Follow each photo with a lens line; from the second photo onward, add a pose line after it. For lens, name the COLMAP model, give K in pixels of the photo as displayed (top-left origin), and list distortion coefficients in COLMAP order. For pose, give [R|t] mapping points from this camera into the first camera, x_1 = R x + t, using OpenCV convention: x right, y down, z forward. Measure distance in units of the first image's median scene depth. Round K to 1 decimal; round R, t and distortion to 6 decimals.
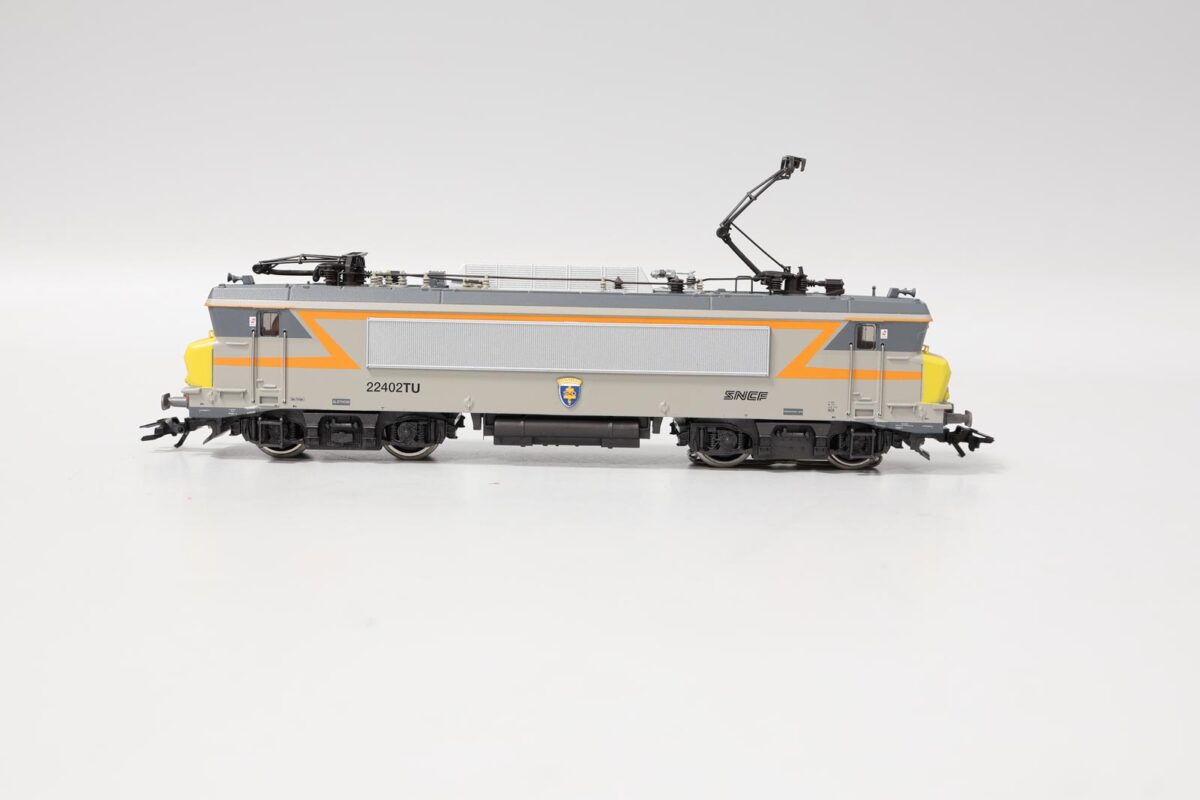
lens RADIAL K [[1614.4, 0, 600.0], [0, 1614.4, 400.0], [0, 0, 1]] dist [-0.007568, -0.005148]
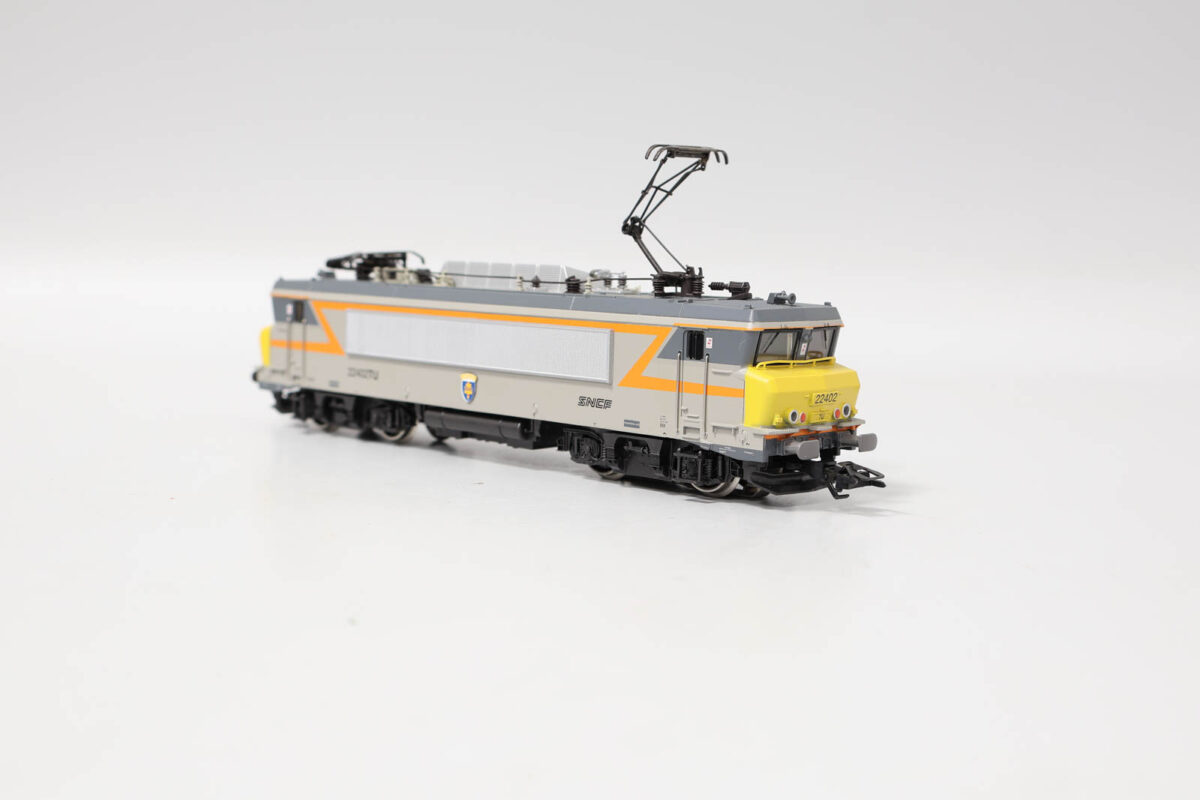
lens RADIAL K [[1614.4, 0, 600.0], [0, 1614.4, 400.0], [0, 0, 1]] dist [-0.007568, -0.005148]
pose [[0.703743, 0.065006, -0.707474, 0.755145], [-0.077650, 0.996877, 0.014358, -0.017914], [0.706198, 0.044831, 0.706594, 0.339662]]
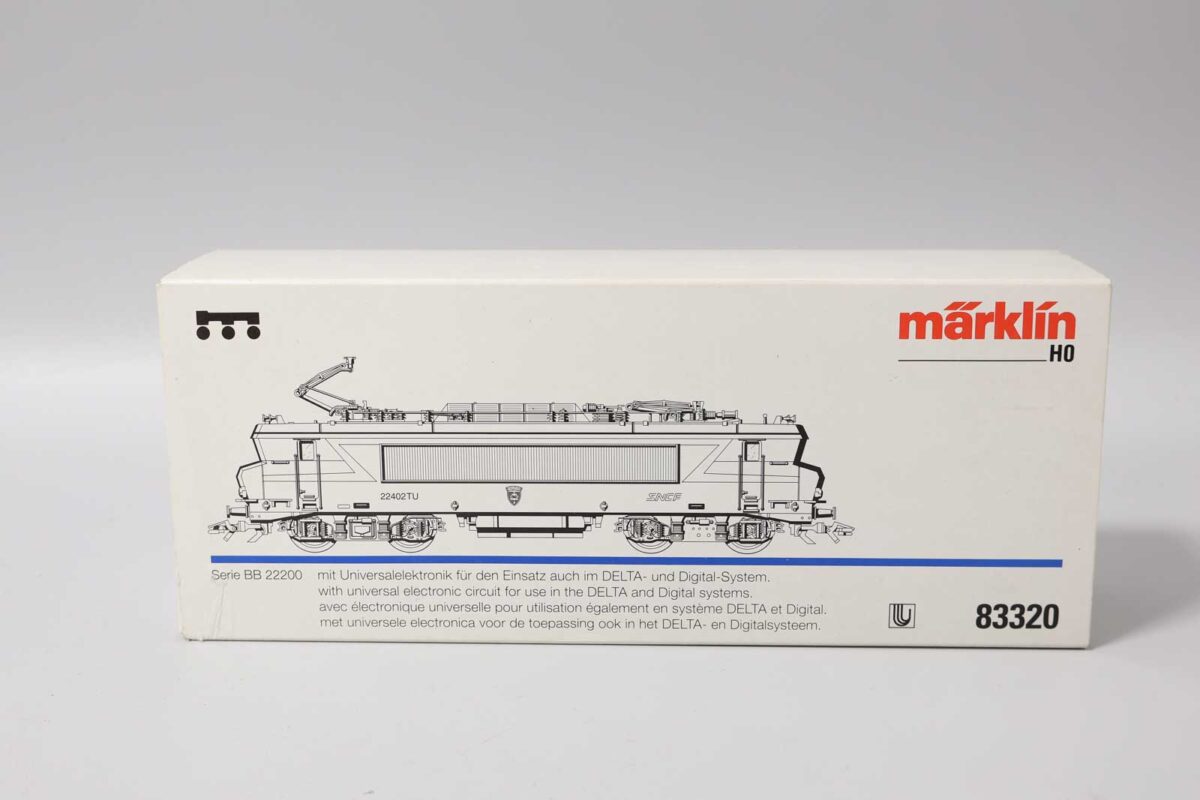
lens RADIAL K [[1614.4, 0, 600.0], [0, 1614.4, 400.0], [0, 0, 1]] dist [-0.007568, -0.005148]
pose [[0.999638, -0.024622, -0.010864, 0.055630], [0.023664, 0.996443, -0.080882, 0.024982], [0.012817, 0.080596, 0.996664, -0.348619]]
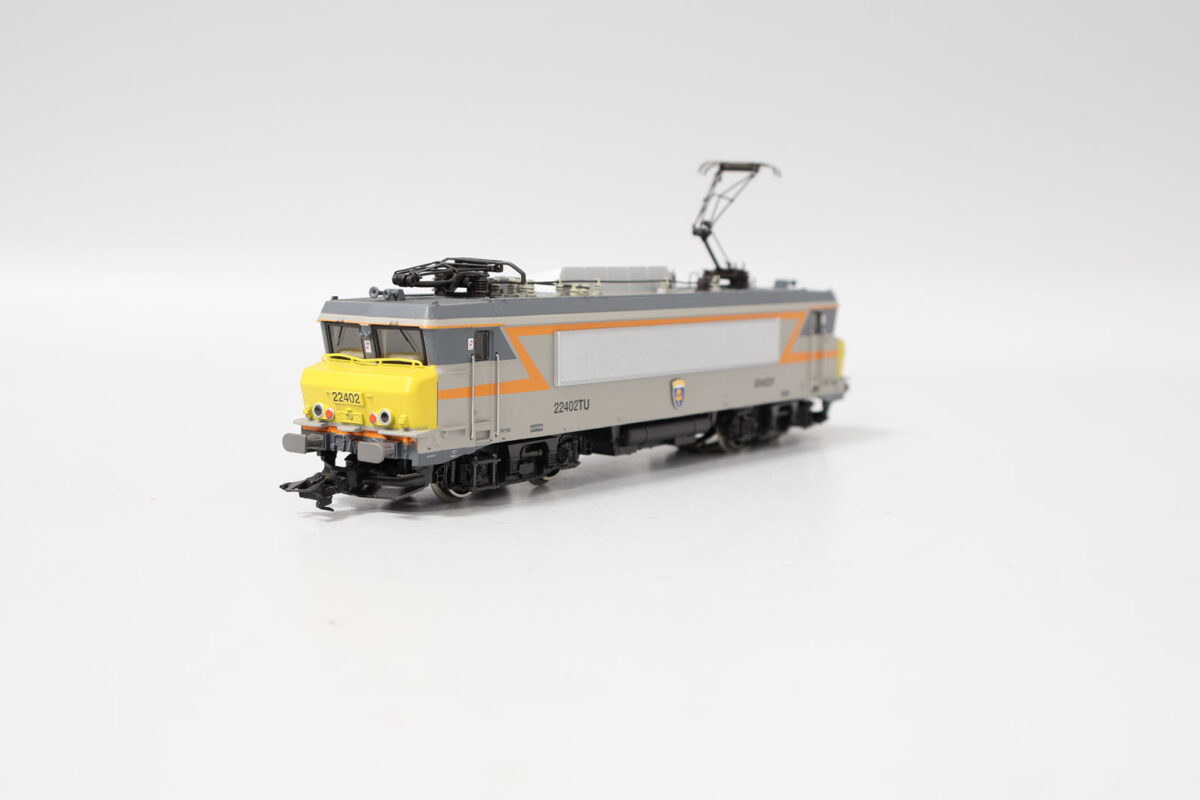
lens RADIAL K [[1614.4, 0, 600.0], [0, 1614.4, 400.0], [0, 0, 1]] dist [-0.007568, -0.005148]
pose [[0.598224, -0.092676, 0.795952, -0.841530], [0.079300, 0.995261, 0.056282, -0.061046], [-0.797396, 0.029450, 0.602738, 0.432977]]
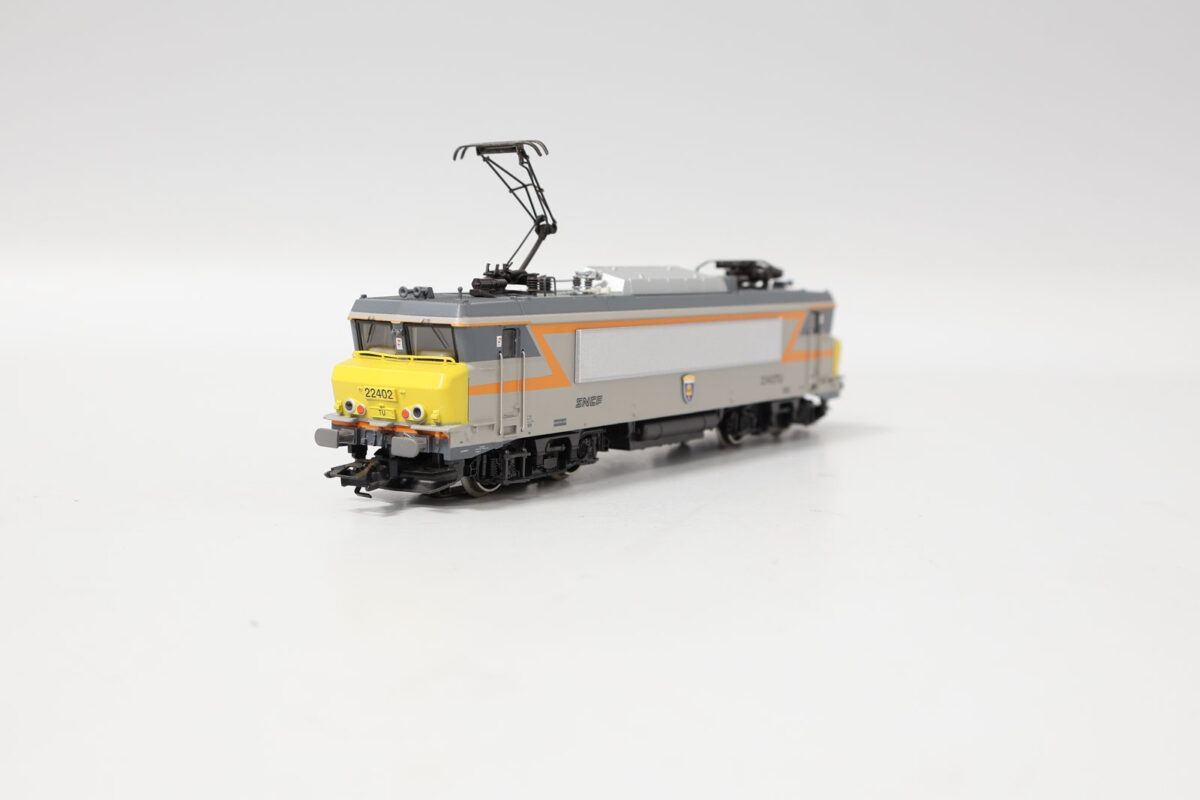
lens RADIAL K [[1614.4, 0, 600.0], [0, 1614.4, 400.0], [0, 0, 1]] dist [-0.007568, -0.005148]
pose [[0.571236, -0.091254, 0.815697, -0.886653], [0.077052, 0.995374, 0.057395, -0.062317], [-0.817161, 0.030065, 0.575625, 0.451825]]
